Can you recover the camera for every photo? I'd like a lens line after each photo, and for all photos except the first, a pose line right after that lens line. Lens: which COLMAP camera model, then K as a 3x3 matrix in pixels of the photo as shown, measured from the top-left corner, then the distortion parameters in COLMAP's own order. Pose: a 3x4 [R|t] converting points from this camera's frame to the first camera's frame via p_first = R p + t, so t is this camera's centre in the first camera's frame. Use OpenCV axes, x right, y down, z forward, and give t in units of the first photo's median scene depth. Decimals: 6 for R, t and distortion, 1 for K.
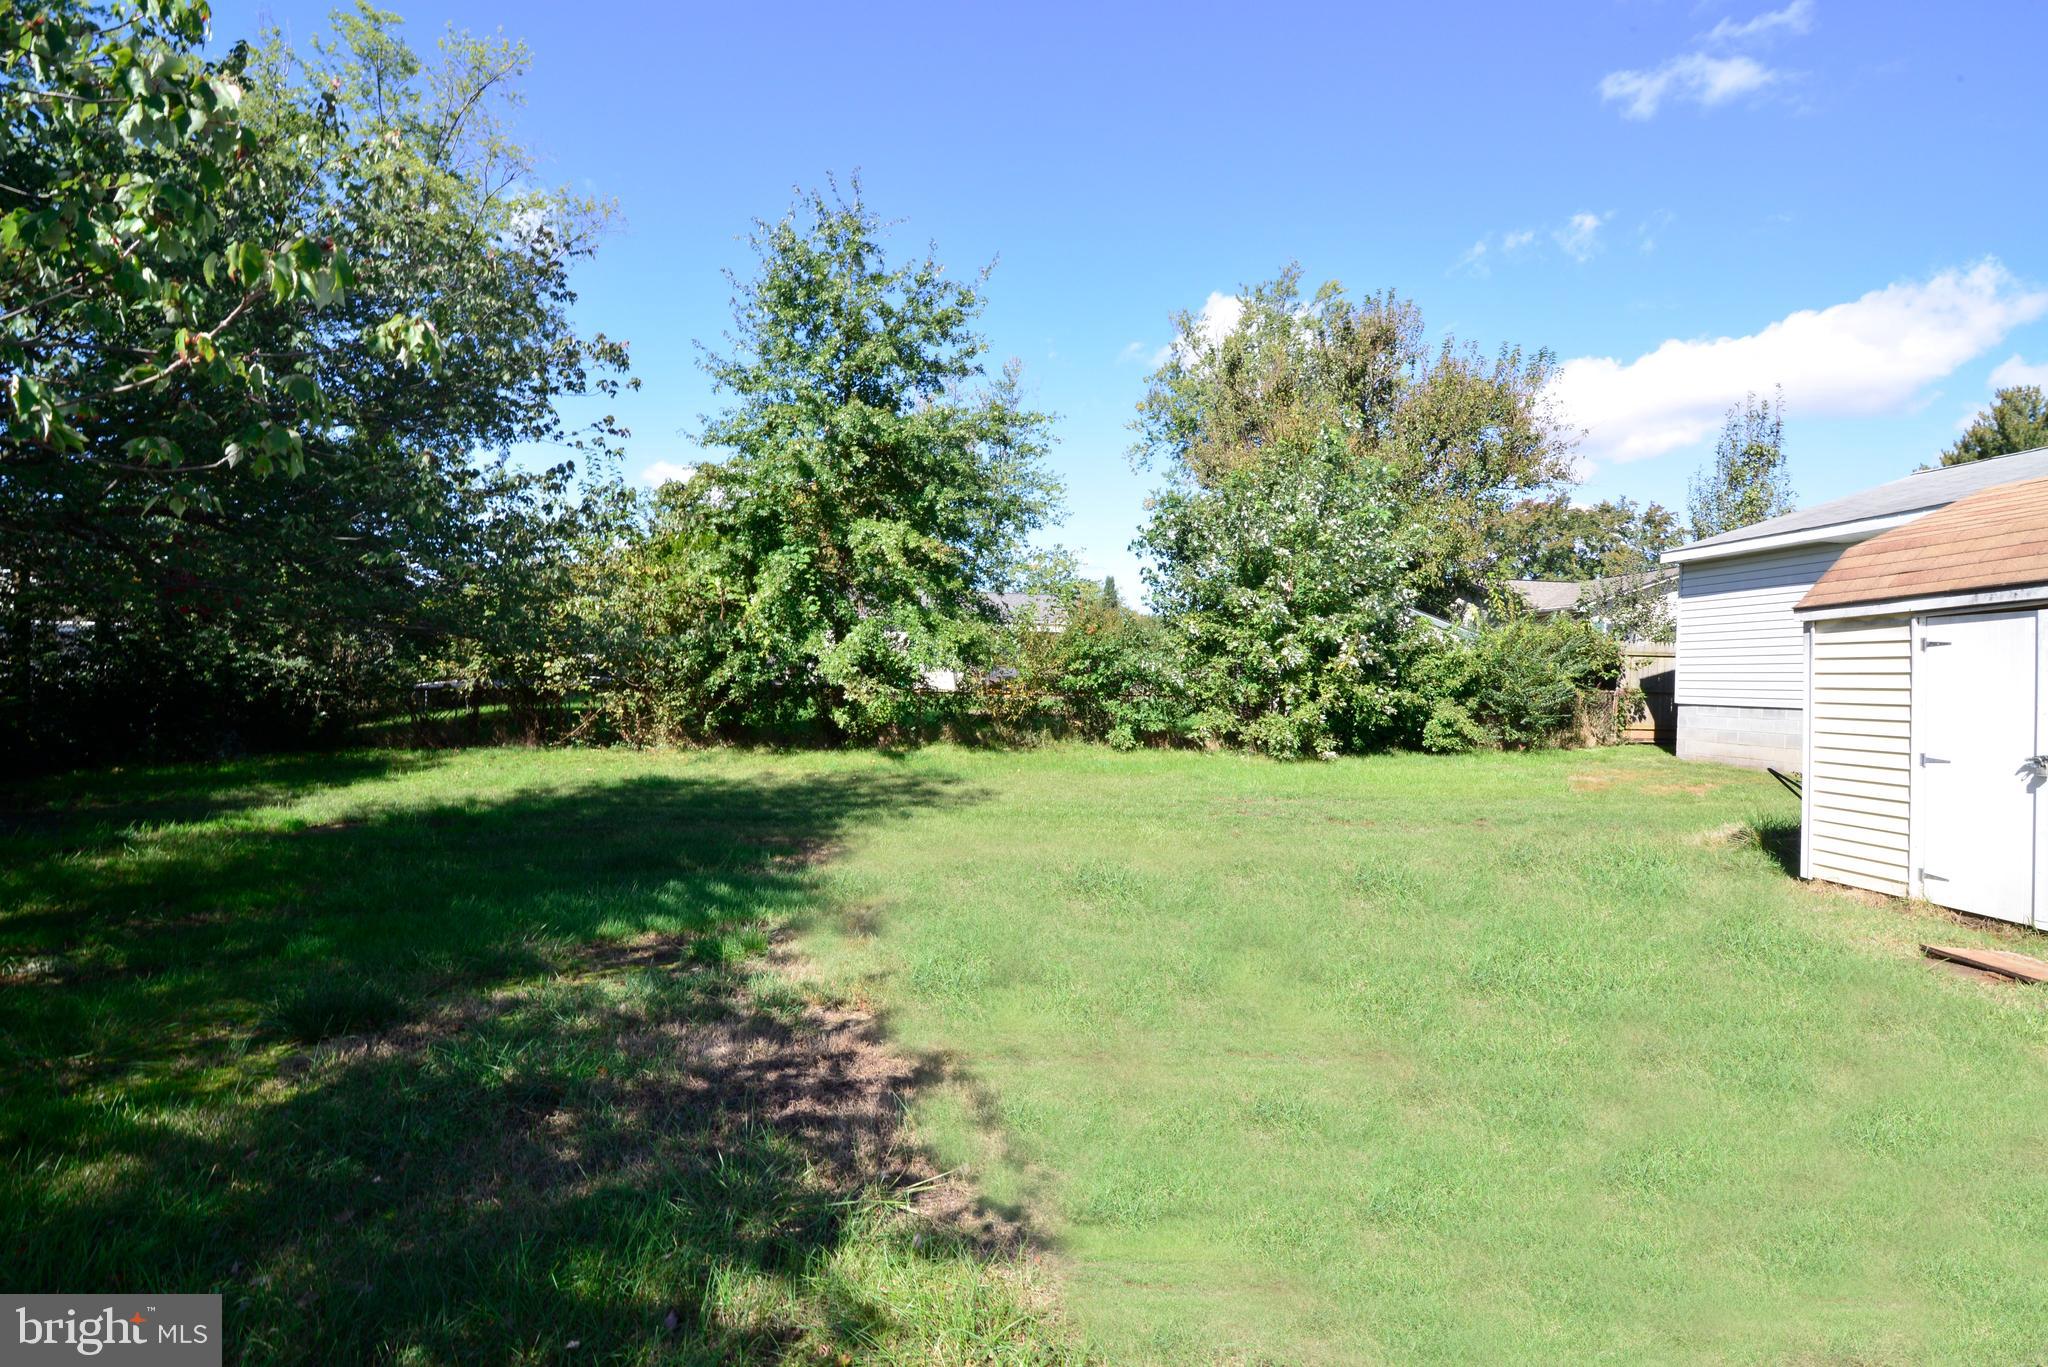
lens RADIAL K [[932.0, 0, 1034.8], [0, 932.0, 682.8], [0, 0, 1]] dist [-0.013066, 0.000102]
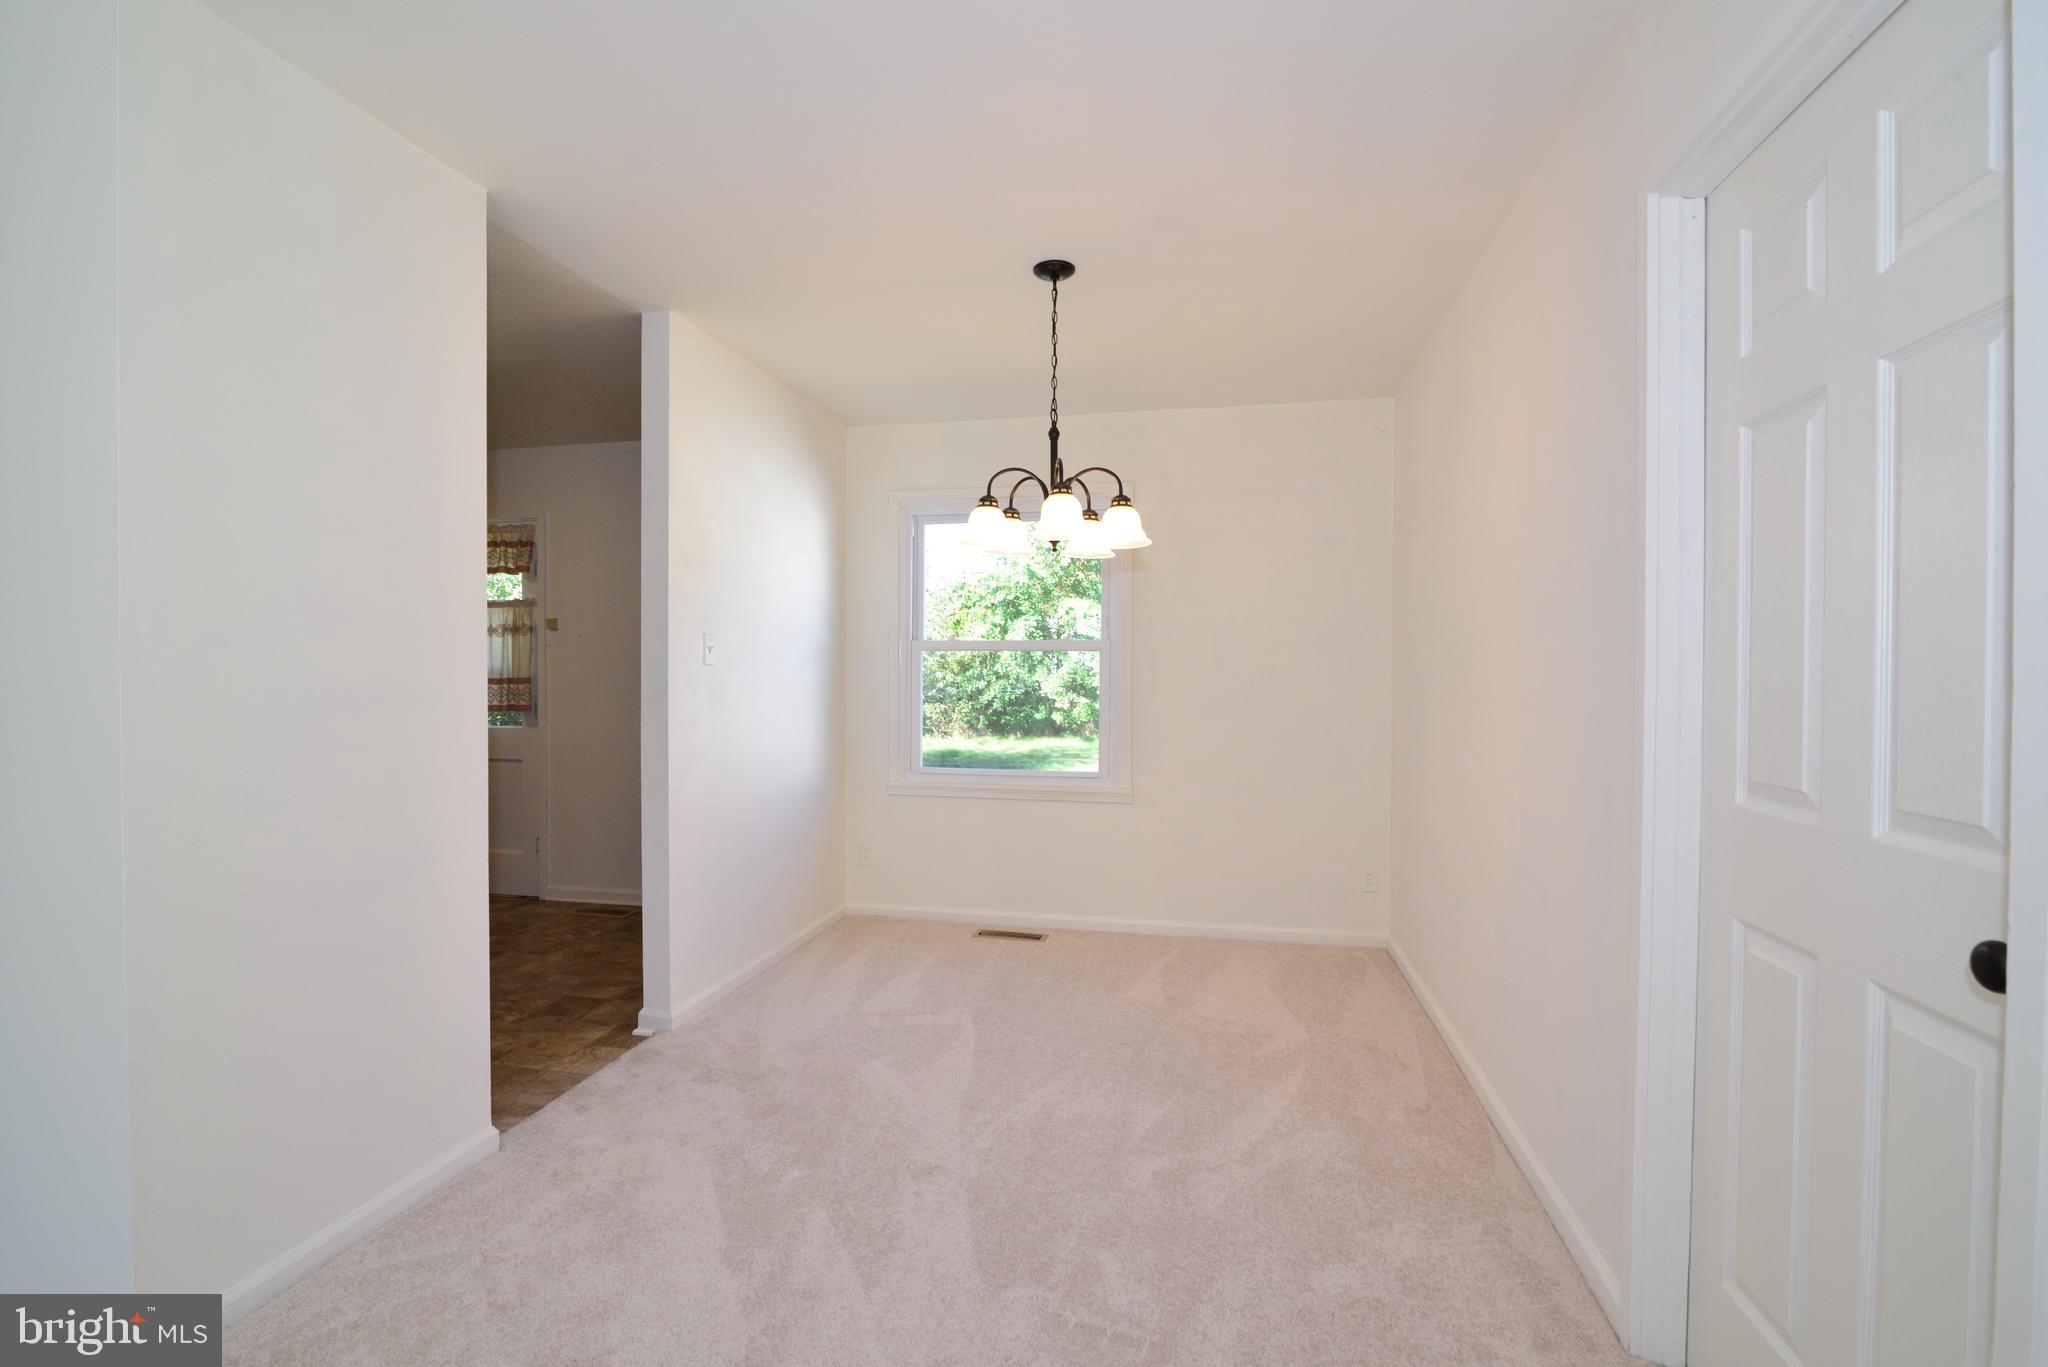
lens RADIAL K [[932.0, 0, 1030.5], [0, 932.0, 699.4], [0, 0, 1]] dist [-0.013066, 0.000102]
pose [[0.959608, -0.020285, -0.280608, 0.215162], [0.025734, 0.999545, 0.015748, -0.022866], [0.280161, -0.022333, 0.959693, -0.617040]]
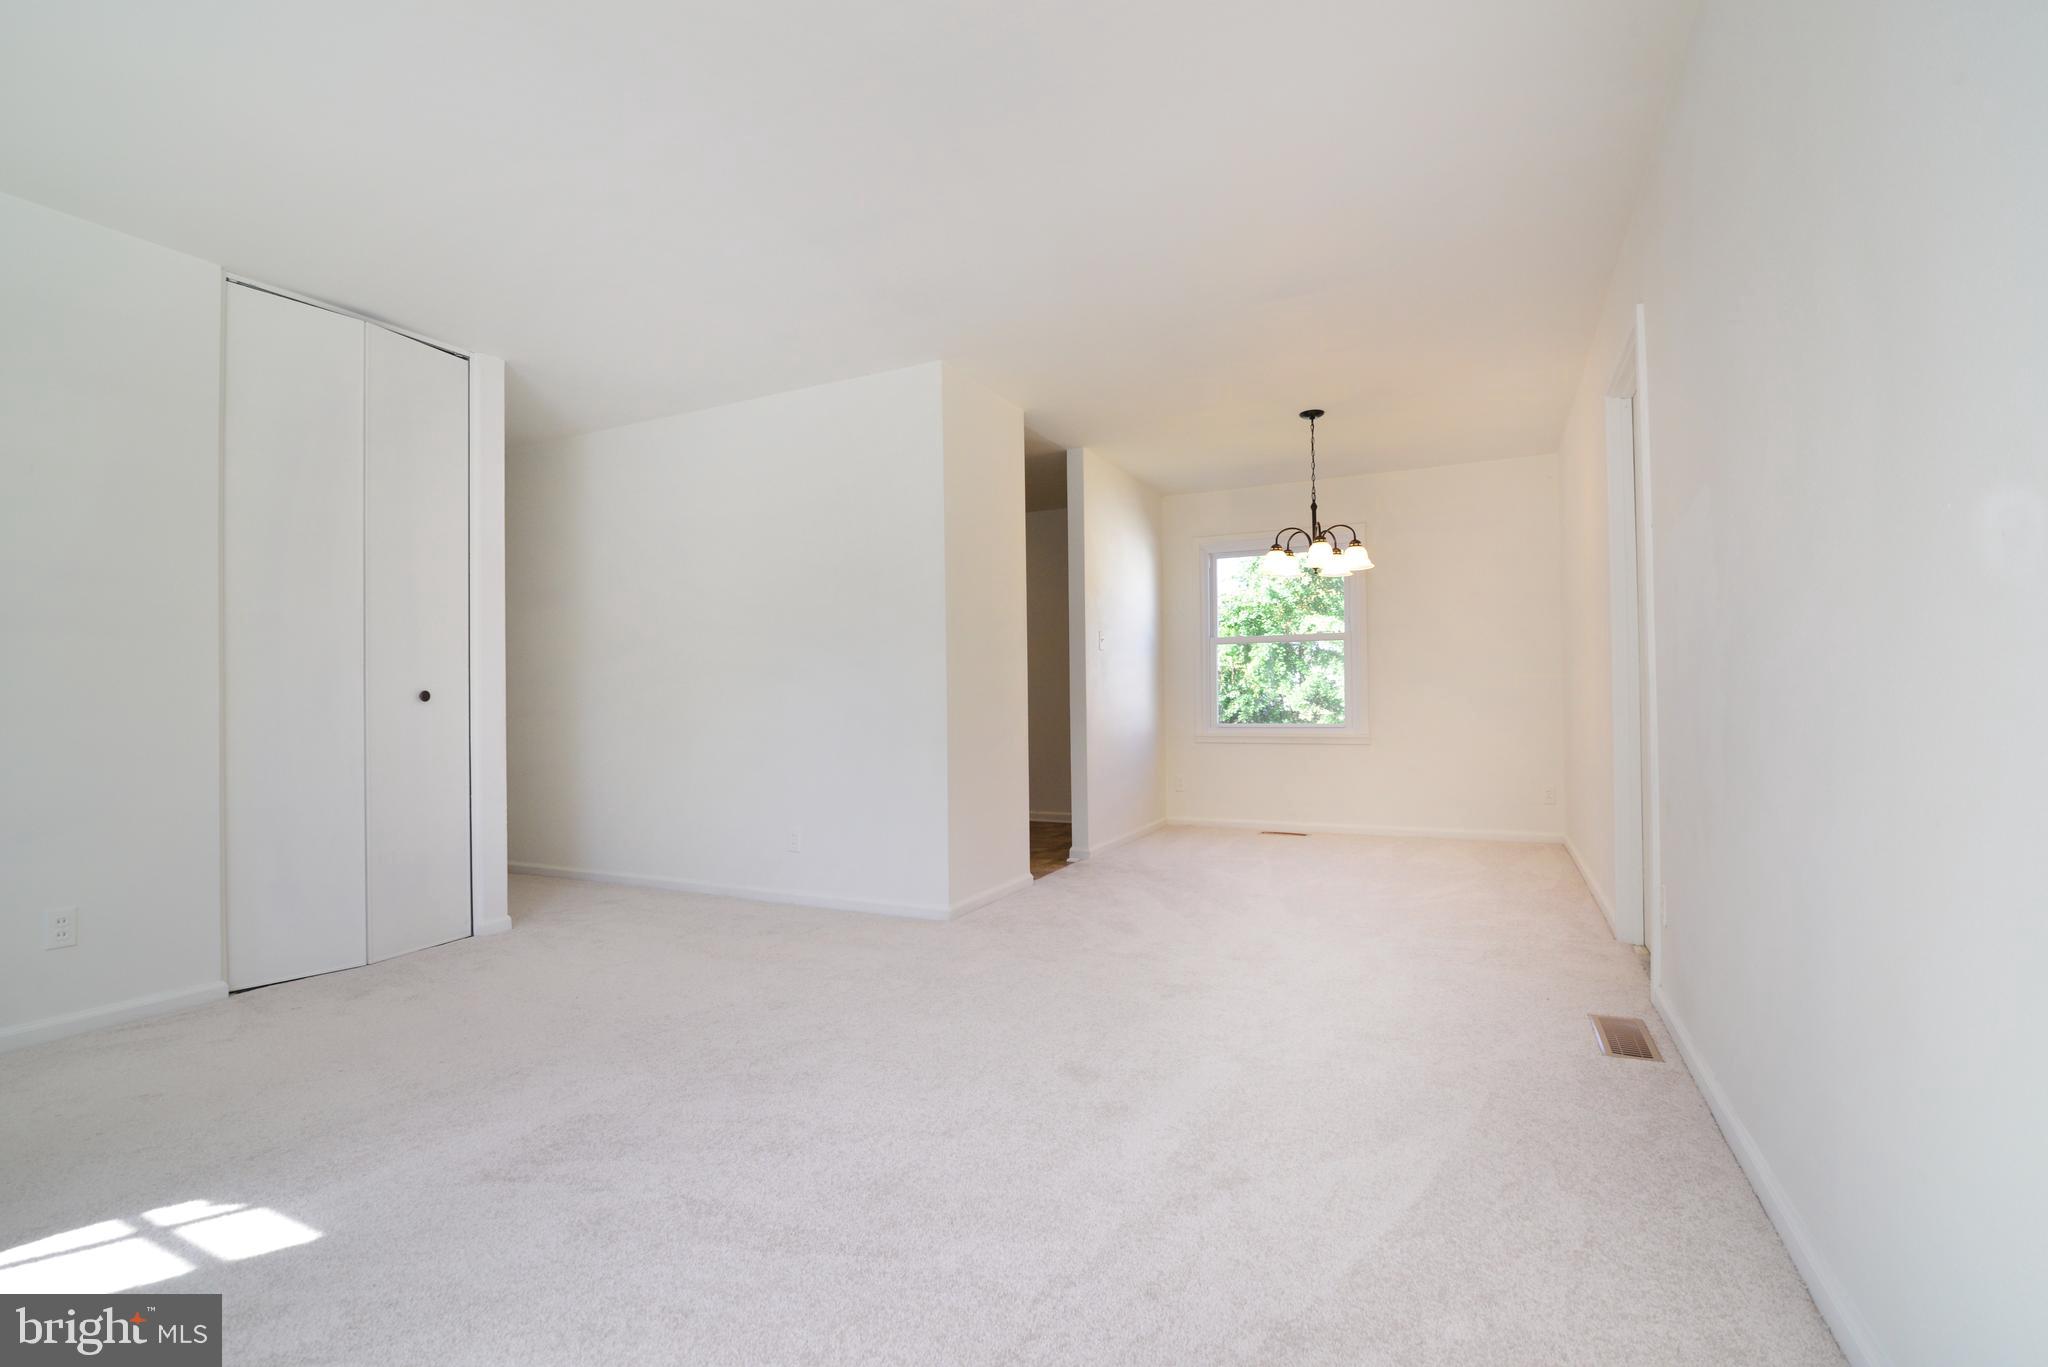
lens RADIAL K [[932.0, 0, 1023.5], [0, 932.0, 689.5], [0, 0, 1]] dist [-0.013066, 0.000102]
pose [[0.856889, -0.048722, -0.513193, 0.245386], [0.037994, 0.998785, -0.031384, -0.002688], [0.514098, 0.007394, 0.857699, -0.766869]]
